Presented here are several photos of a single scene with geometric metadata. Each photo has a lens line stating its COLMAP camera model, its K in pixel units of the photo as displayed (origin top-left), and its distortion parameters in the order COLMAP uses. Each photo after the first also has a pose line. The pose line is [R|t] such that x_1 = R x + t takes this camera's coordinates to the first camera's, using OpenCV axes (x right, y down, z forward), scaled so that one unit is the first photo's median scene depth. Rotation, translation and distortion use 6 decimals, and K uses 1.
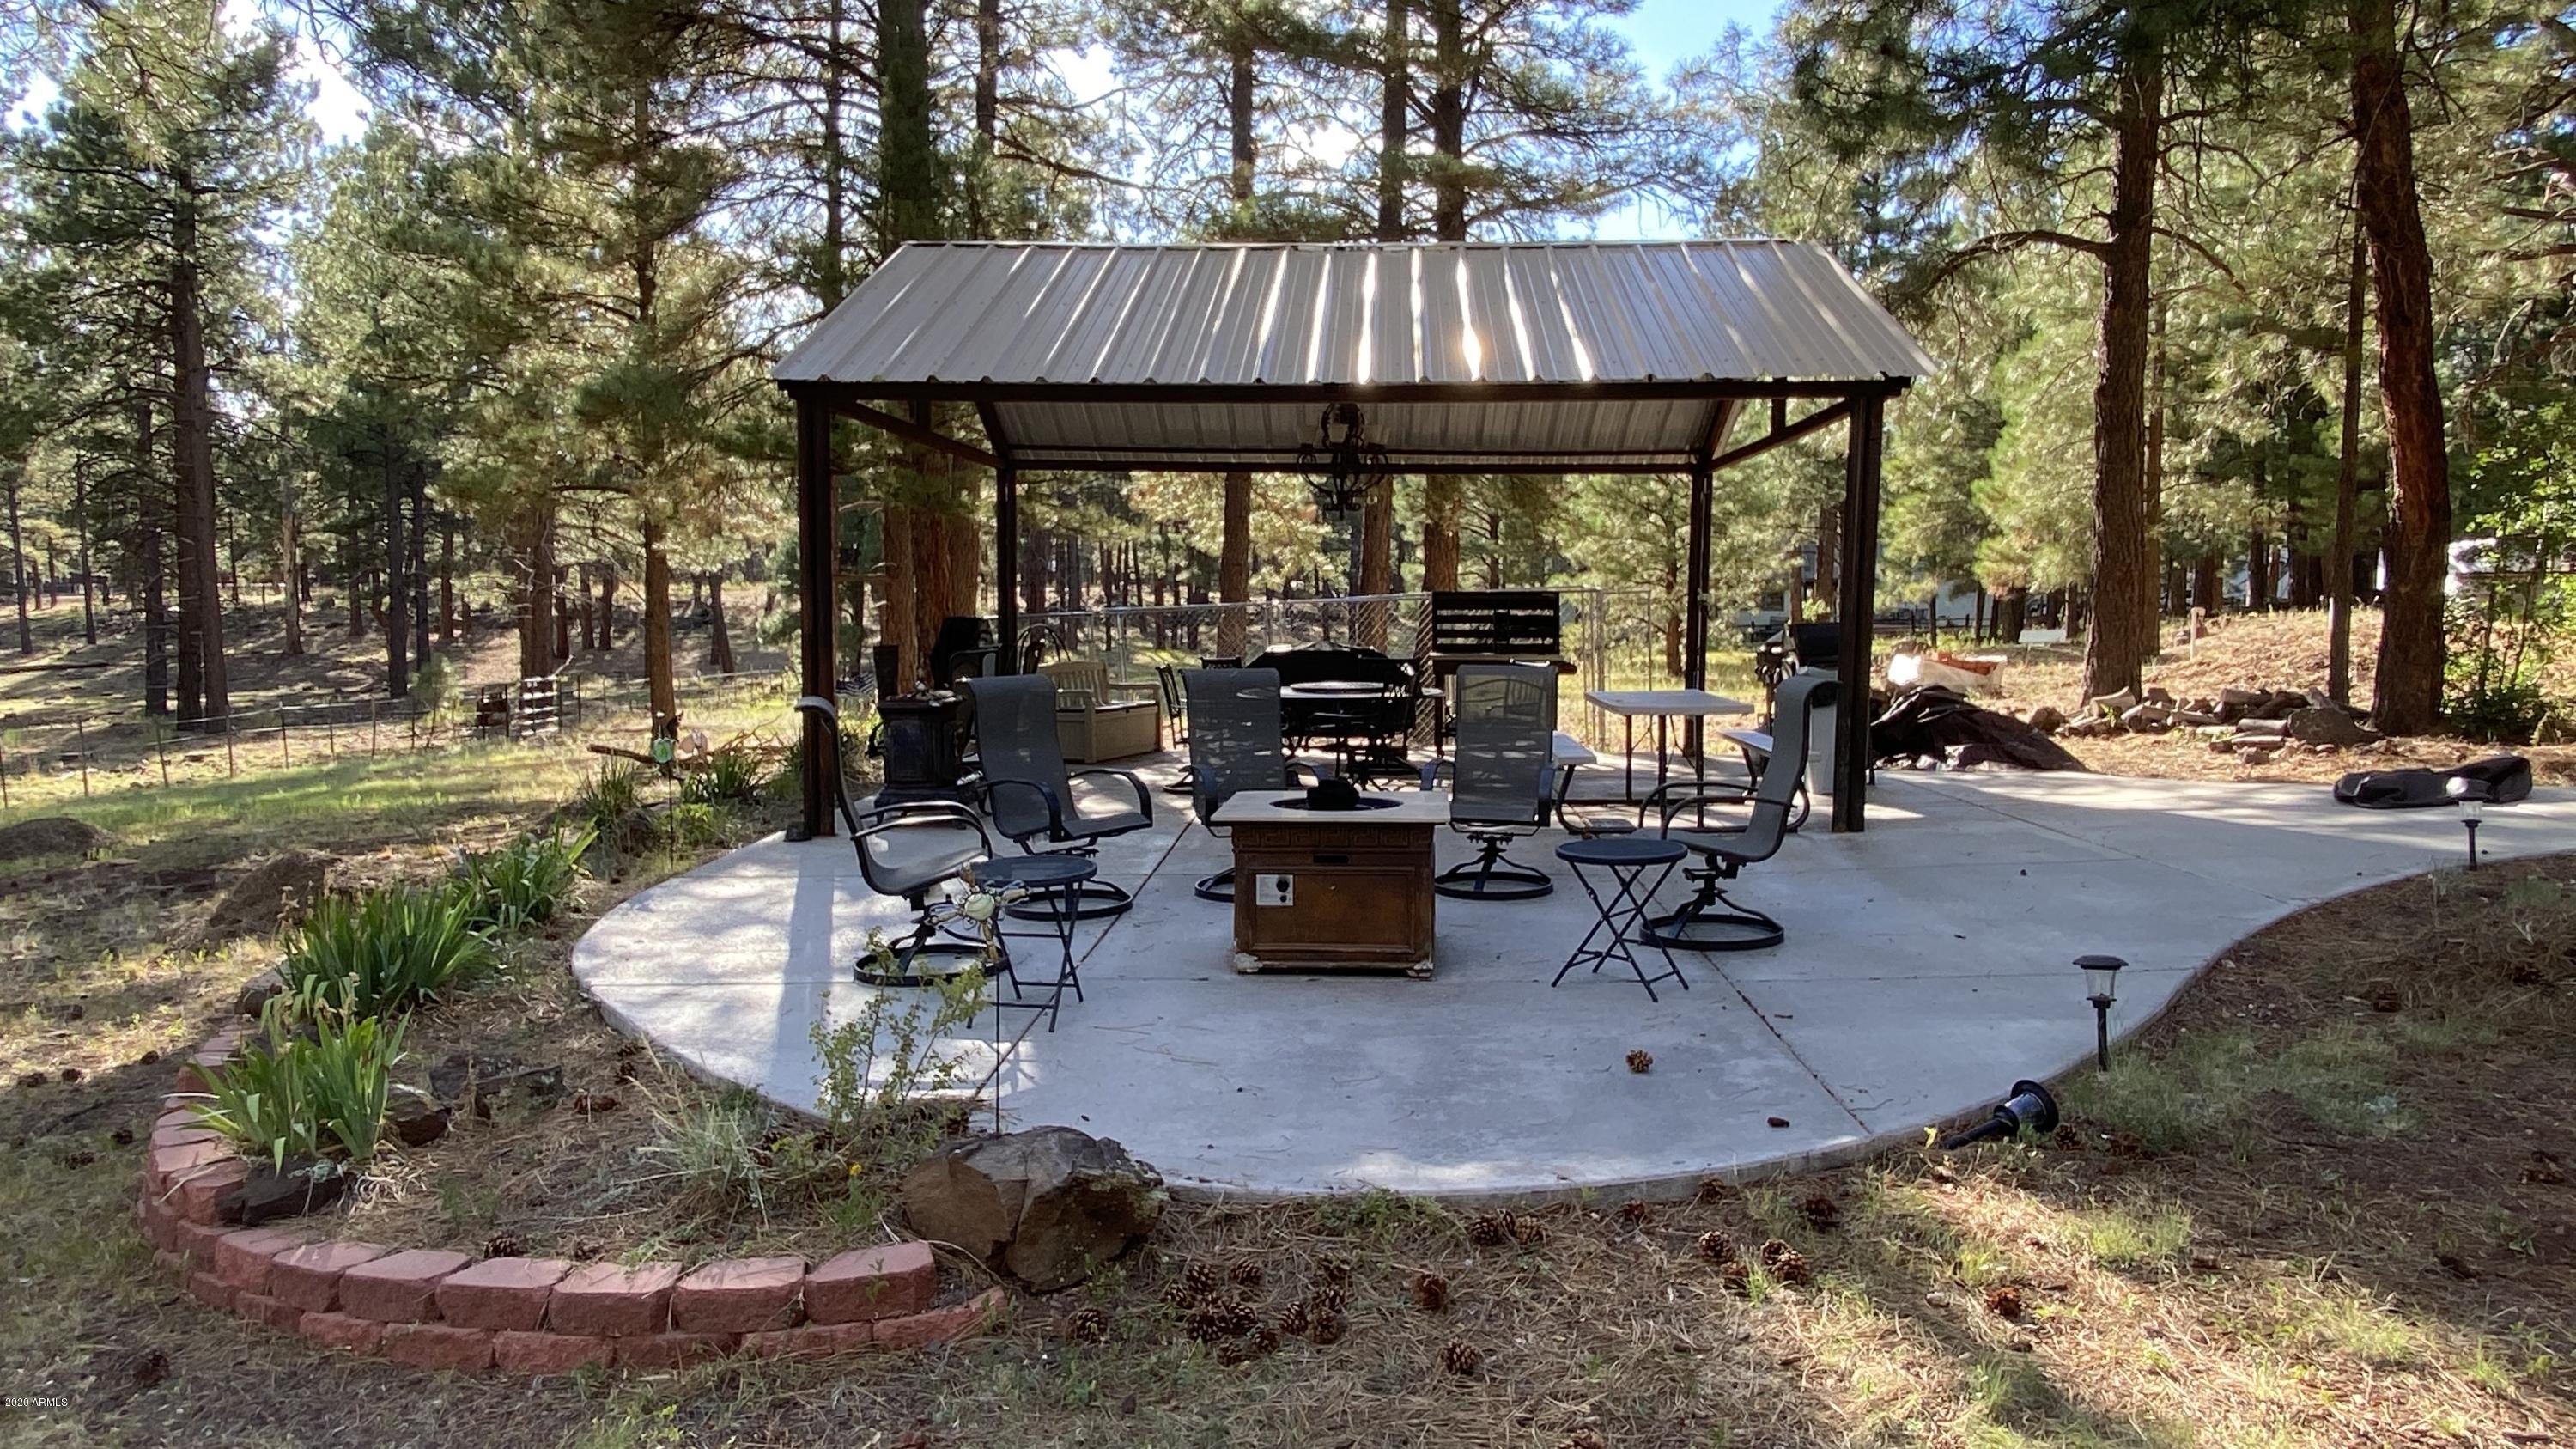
lens RADIAL K [[1706.5, 0, 1273.0], [0, 1706.5, 735.8], [0, 0, 1]] dist [0.037408, -0.003409]
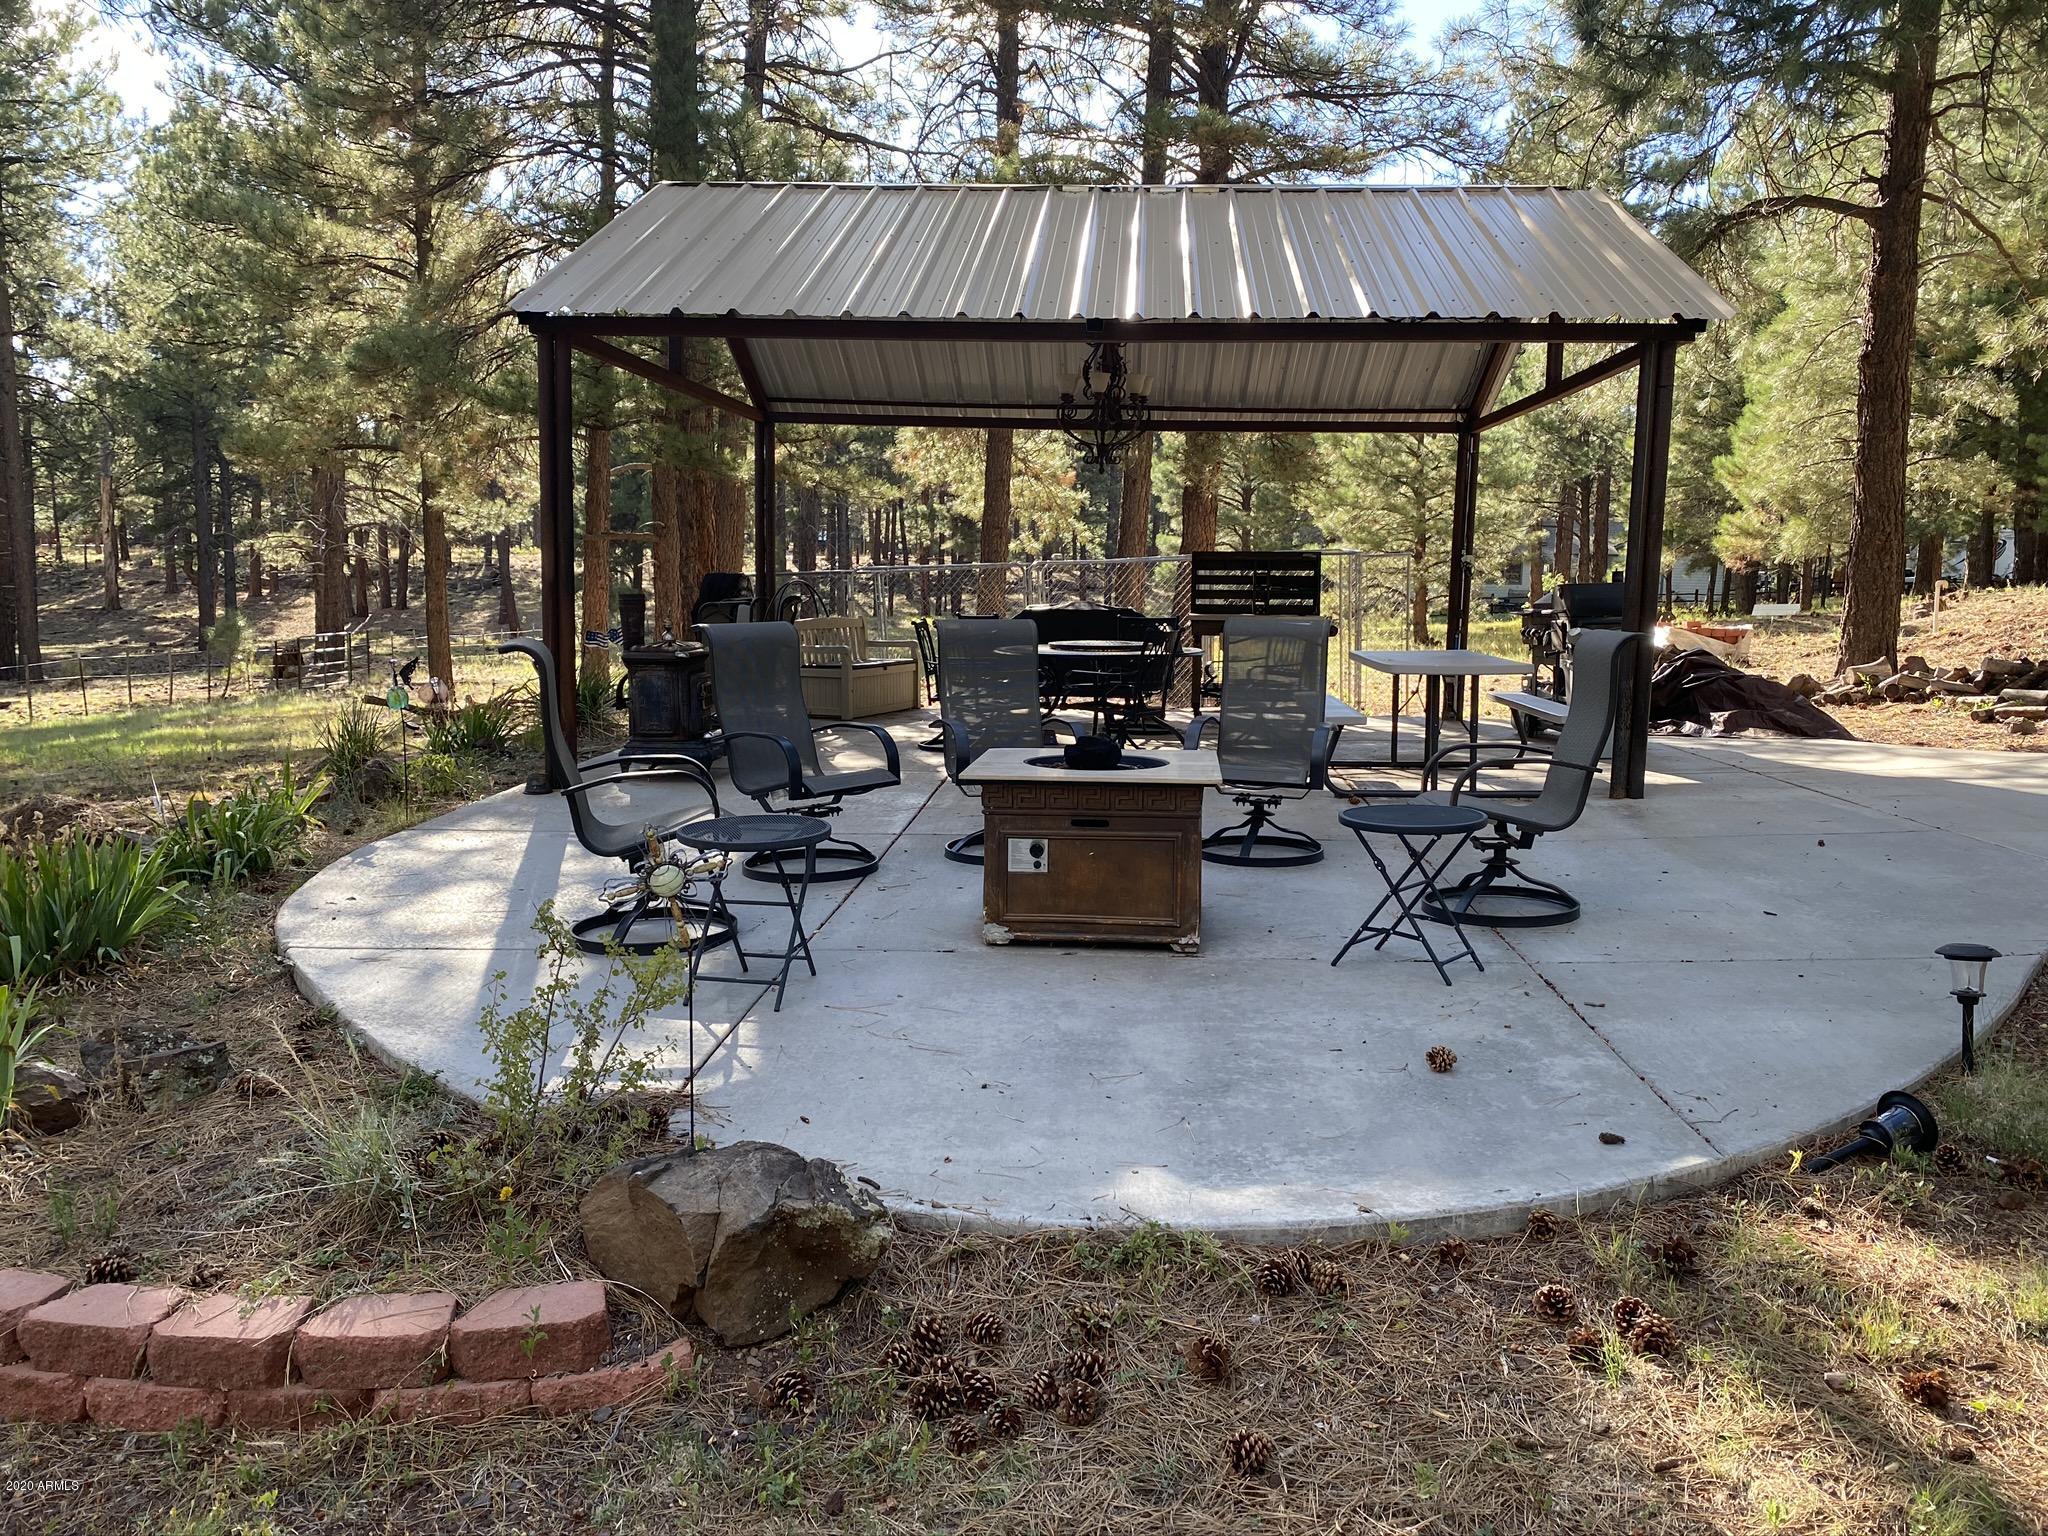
lens RADIAL K [[1561.7, 0, 1033.8], [0, 1561.7, 770.3], [0, 0, 1]] dist [0.033035, -0.030956]
pose [[0.999917, 0.012739, 0.002085, 0.001159], [-0.012819, 0.998938, 0.044258, 0.005110], [-0.001519, -0.044281, 0.999018, 0.107027]]
